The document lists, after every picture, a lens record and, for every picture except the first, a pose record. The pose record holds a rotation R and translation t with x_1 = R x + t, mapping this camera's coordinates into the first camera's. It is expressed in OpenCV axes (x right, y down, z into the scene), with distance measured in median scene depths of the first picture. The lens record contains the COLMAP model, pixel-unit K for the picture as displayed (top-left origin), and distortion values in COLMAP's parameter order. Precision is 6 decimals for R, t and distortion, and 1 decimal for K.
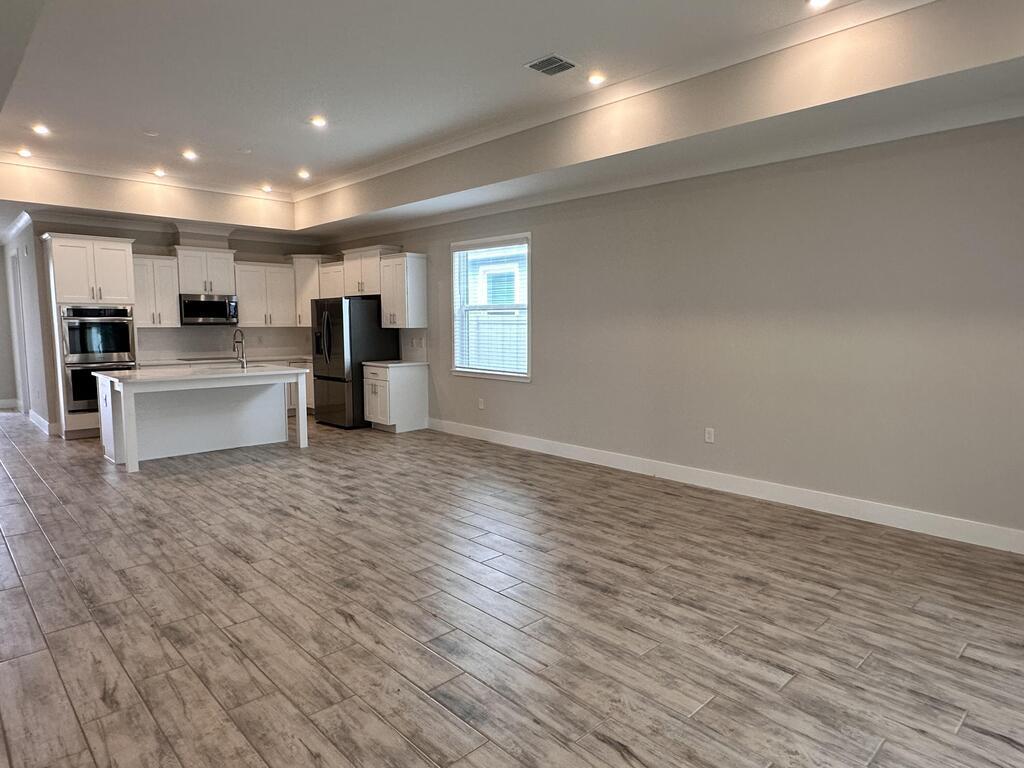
lens RADIAL K [[617.8, 0, 516.0], [0, 617.8, 382.7], [0, 0, 1]] dist [0.000751, -0.003174]
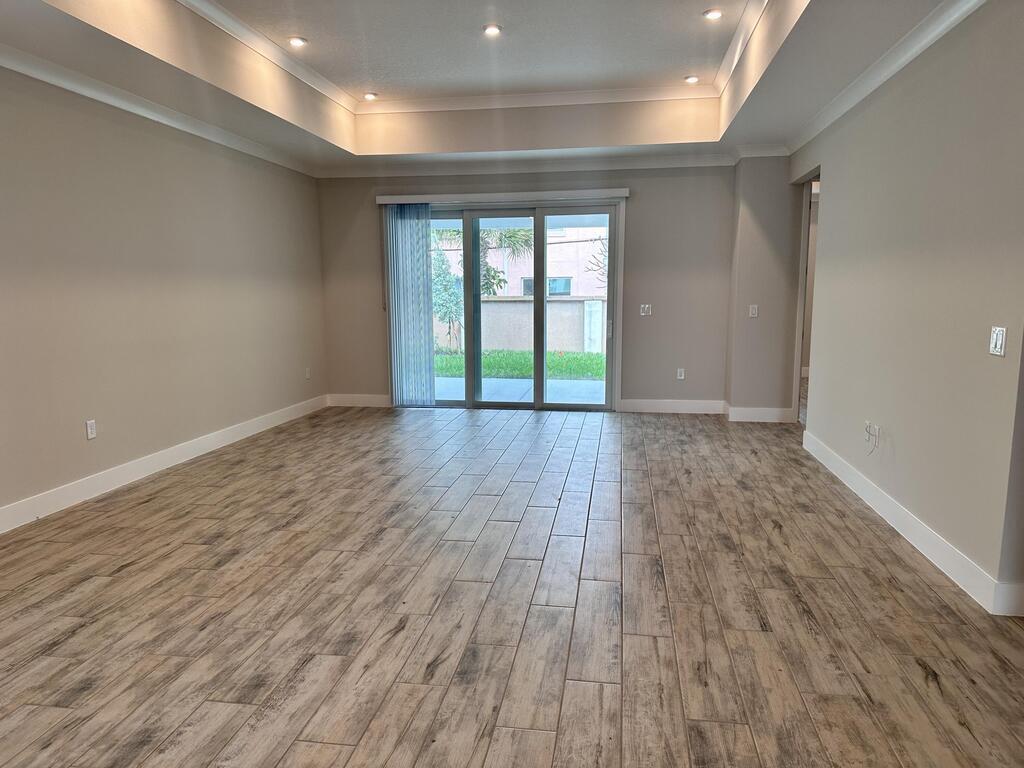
lens RADIAL K [[712.8, 0, 512.9], [0, 712.8, 386.7], [0, 0, 1]] dist [0.030557, -0.006516]
pose [[-0.603363, -0.105792, 0.790419, -1.120476], [0.084740, 0.977044, 0.195456, -0.155476], [-0.792952, 0.184911, -0.580547, 1.708060]]
